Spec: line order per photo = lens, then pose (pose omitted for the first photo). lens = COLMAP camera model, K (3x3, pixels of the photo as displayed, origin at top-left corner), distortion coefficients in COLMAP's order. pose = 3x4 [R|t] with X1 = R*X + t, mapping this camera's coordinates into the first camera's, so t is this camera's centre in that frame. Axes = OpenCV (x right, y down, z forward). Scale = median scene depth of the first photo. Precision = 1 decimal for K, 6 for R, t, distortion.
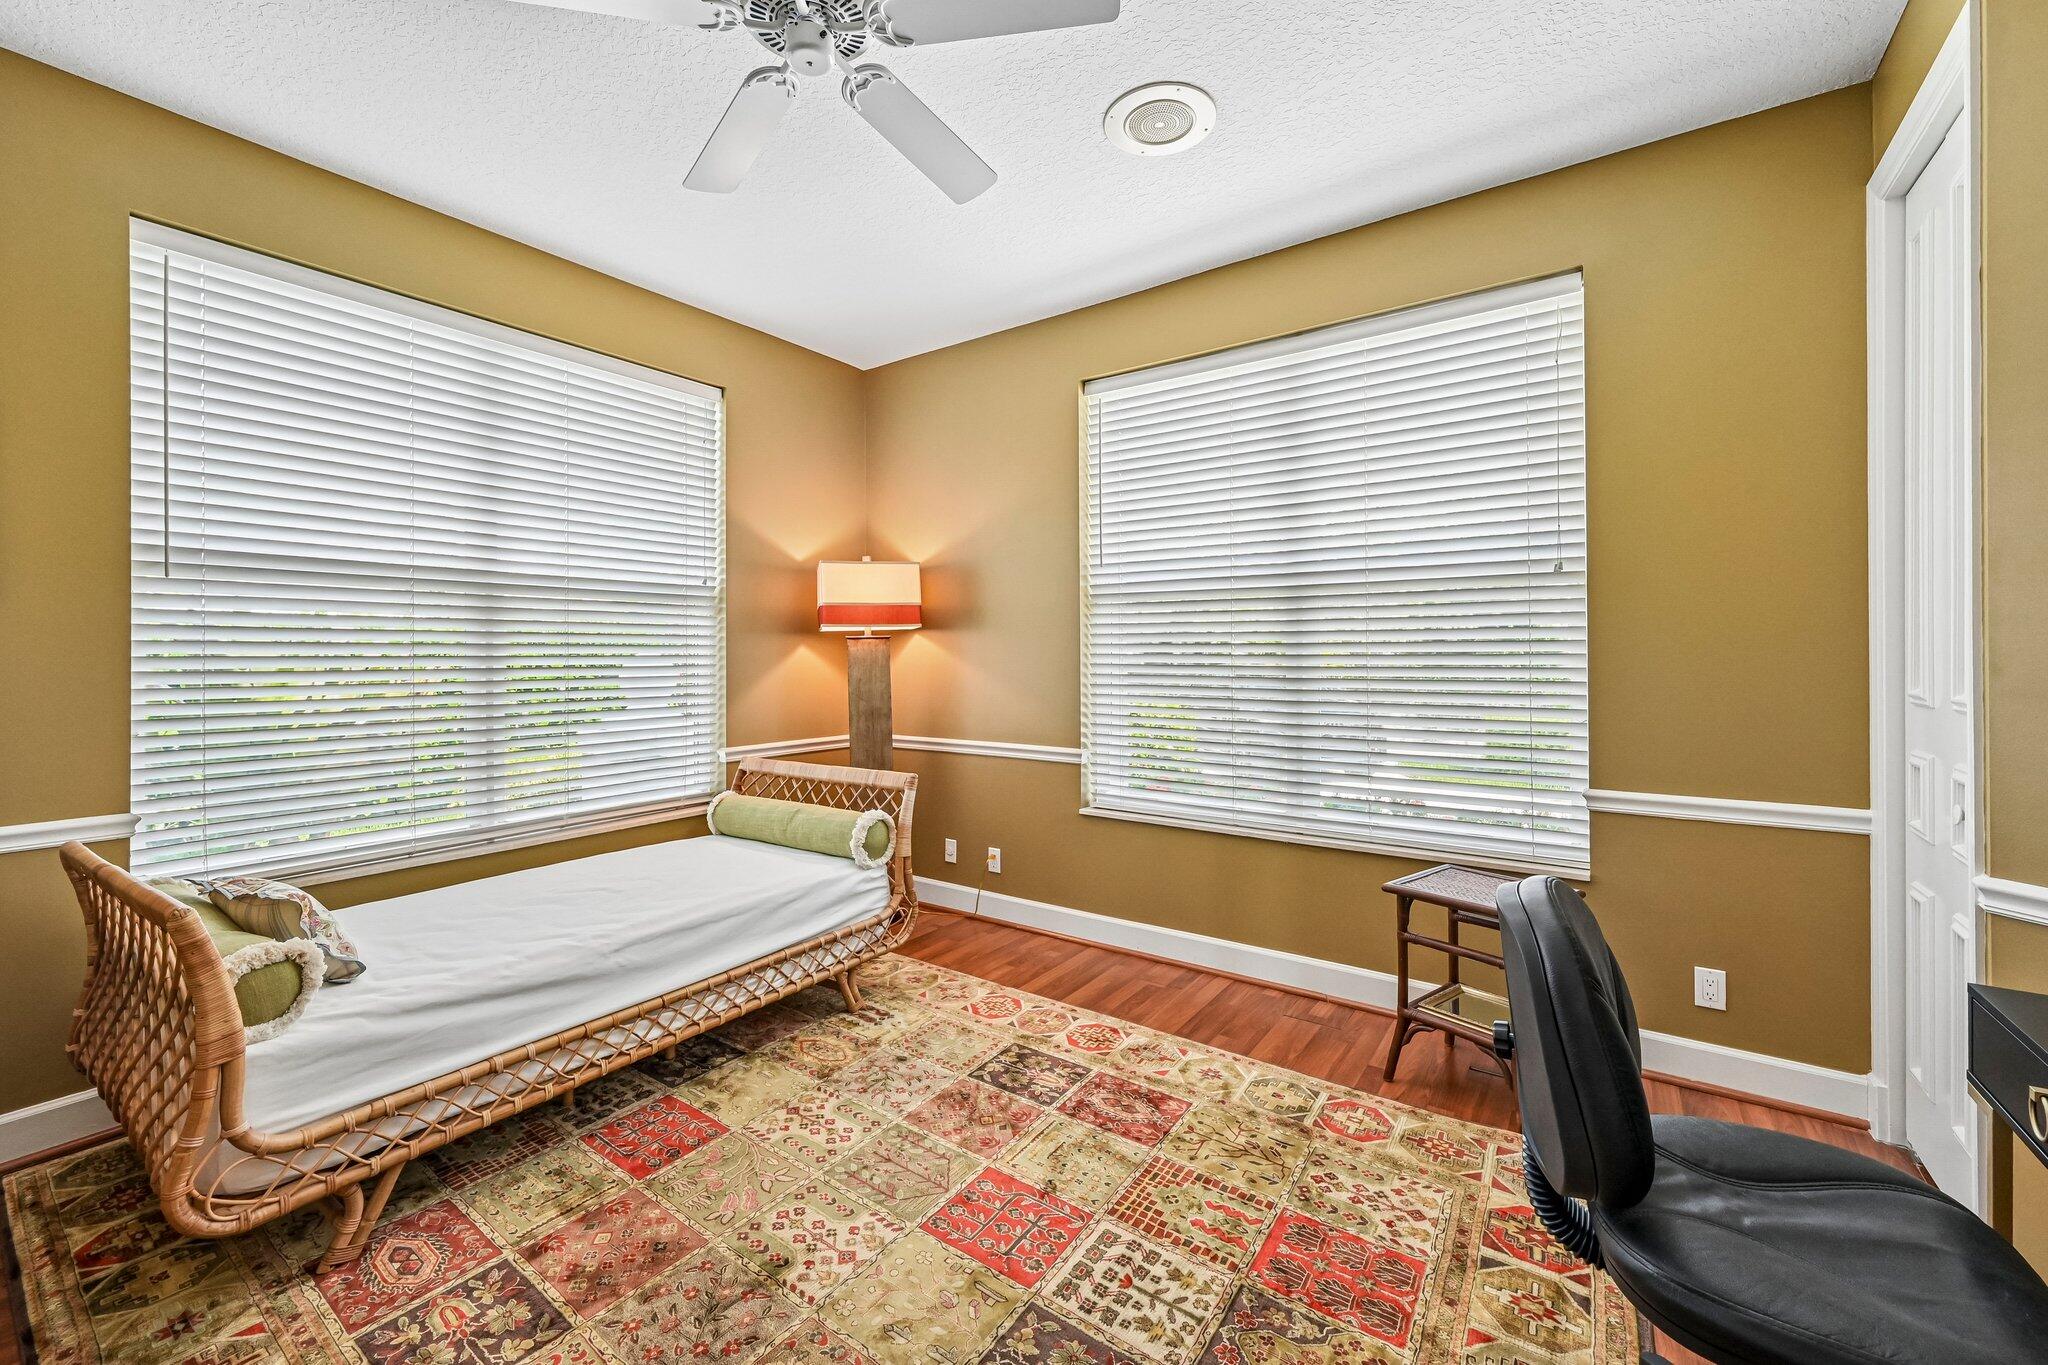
lens RADIAL K [[812.7, 0, 1025.6], [0, 812.7, 664.3], [0, 0, 1]] dist [-0.007985, 0.000531]
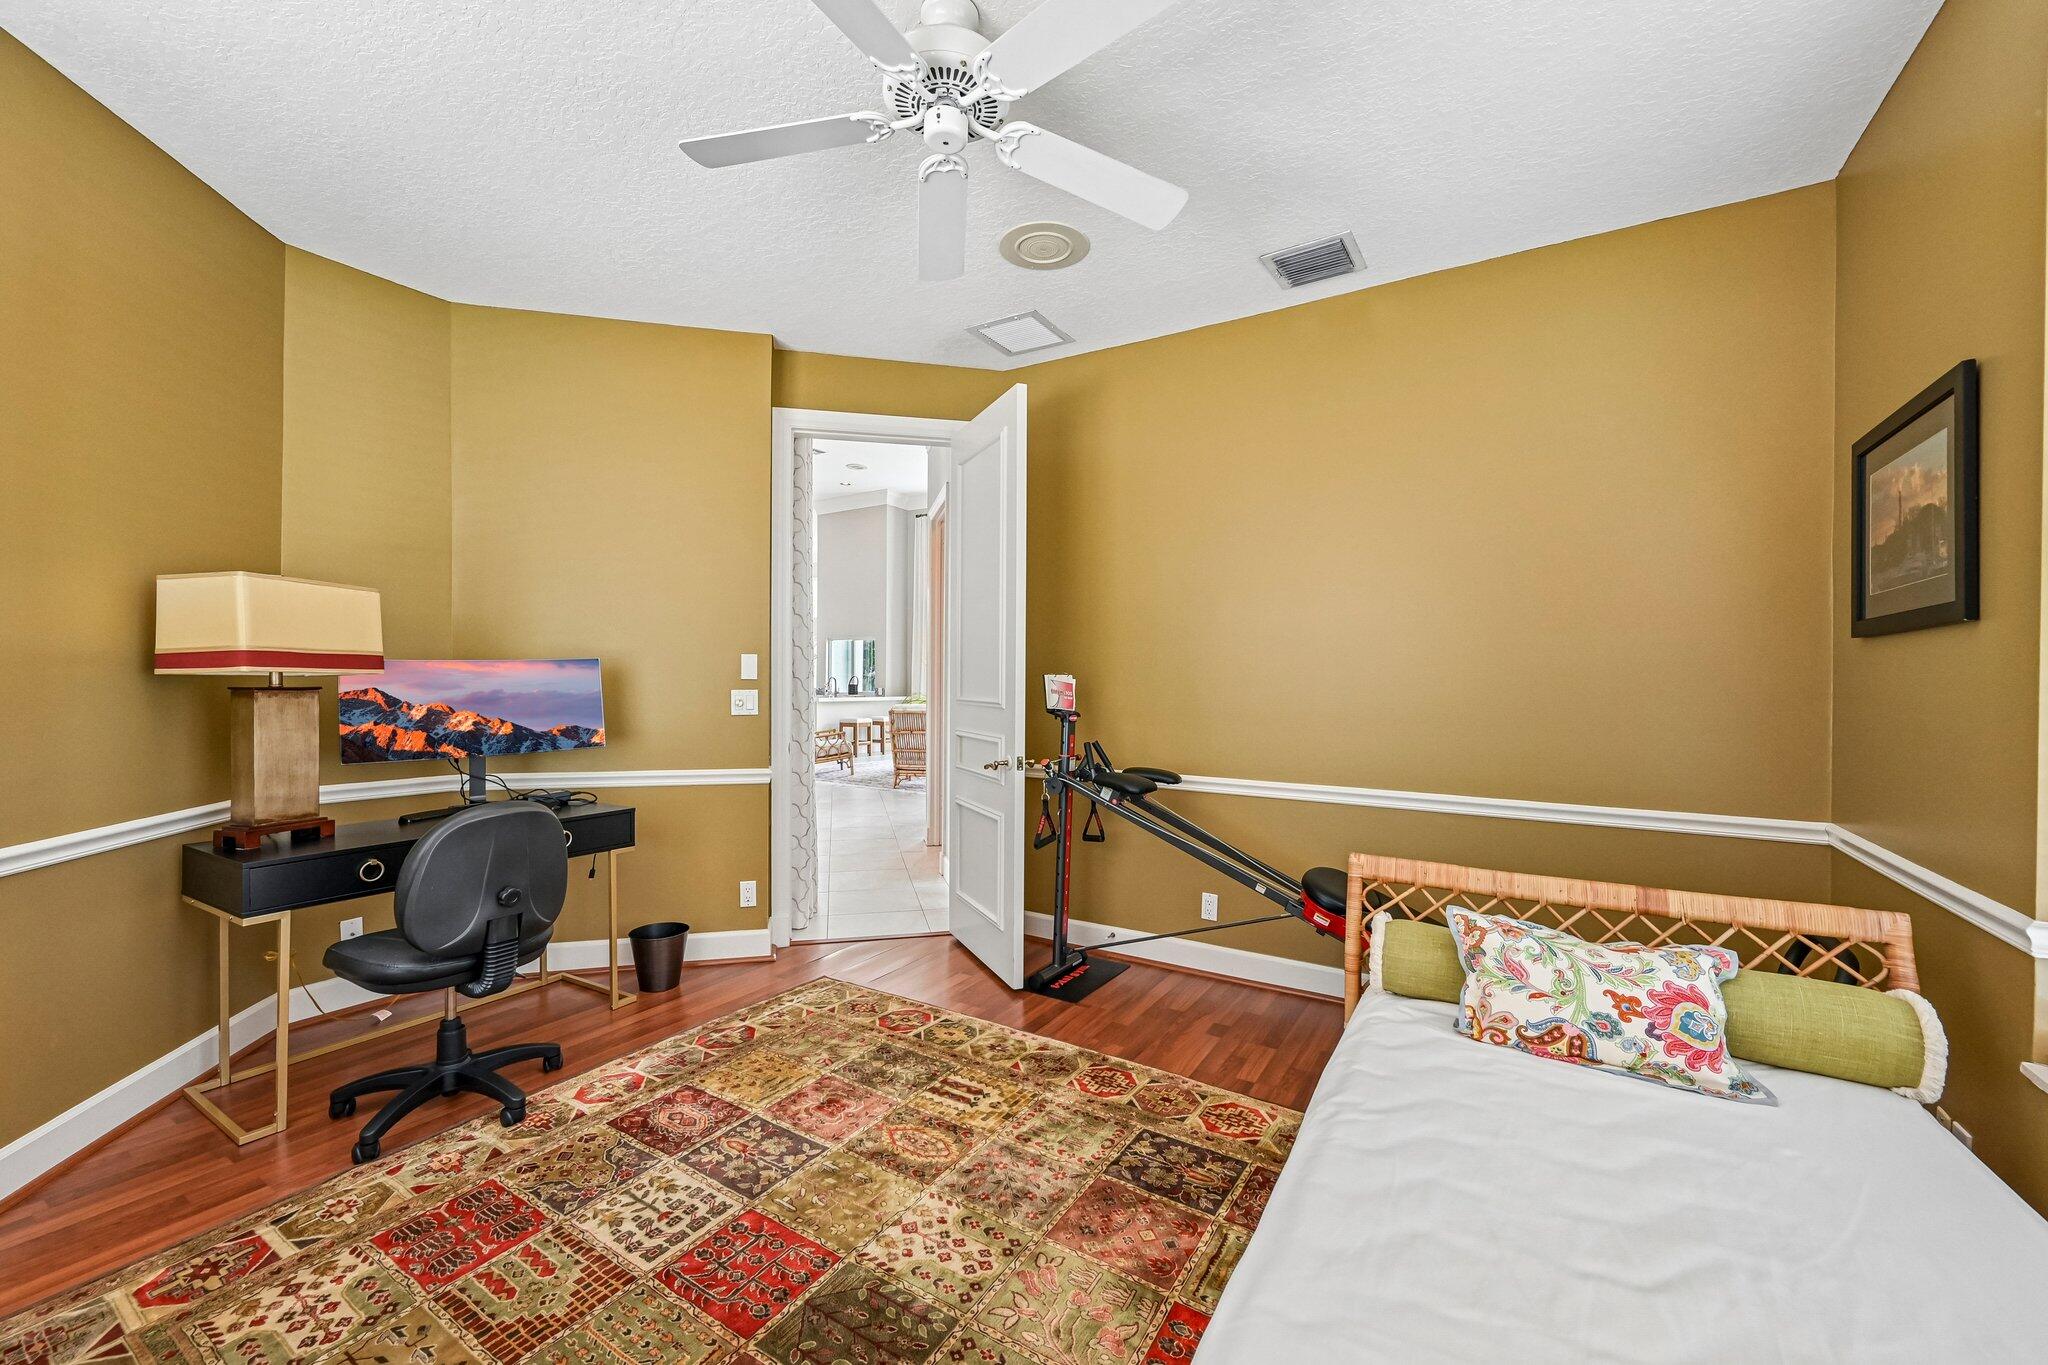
lens RADIAL K [[812.7, 0, 1023.2], [0, 812.7, 679.2], [0, 0, 1]] dist [-0.007985, 0.000531]
pose [[-0.998057, -0.003791, -0.062191, -0.307335], [-0.004323, 0.999955, 0.008413, -0.021480], [0.062156, 0.008666, -0.998029, 2.124994]]
